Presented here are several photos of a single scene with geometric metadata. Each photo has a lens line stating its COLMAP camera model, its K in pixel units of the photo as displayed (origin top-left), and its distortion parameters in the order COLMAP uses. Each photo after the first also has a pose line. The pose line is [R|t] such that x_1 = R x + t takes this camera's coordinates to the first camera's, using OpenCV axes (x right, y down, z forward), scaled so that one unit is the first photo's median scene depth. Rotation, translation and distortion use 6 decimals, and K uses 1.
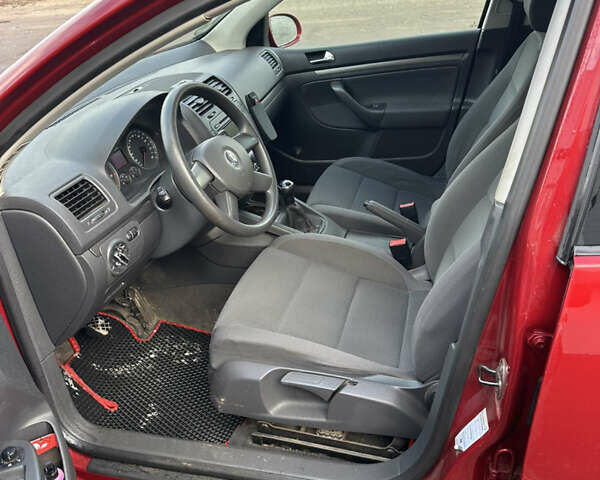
lens RADIAL K [[561.7, 0, 300.0], [0, 561.7, 240.0], [0, 0, 1]] dist [0.124479, -0.301277]
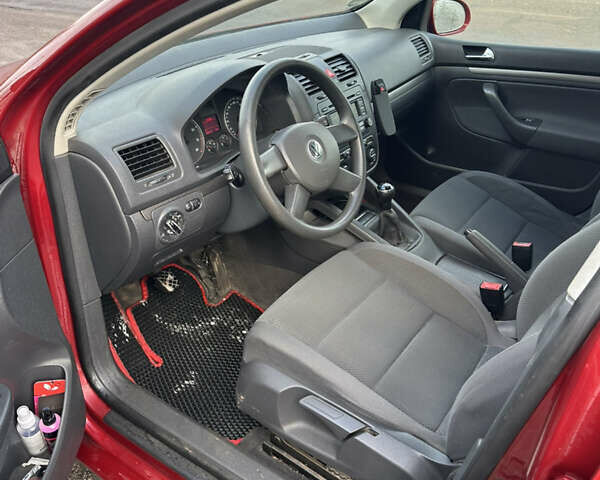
lens RADIAL K [[561.7, 0, 300.0], [0, 561.7, 240.0], [0, 0, 1]] dist [0.124479, -0.301277]
pose [[0.932698, 0.261433, -0.248449, 0.104261], [-0.249623, 0.965157, 0.078491, -0.060945], [0.260312, -0.011190, 0.965460, 0.101889]]
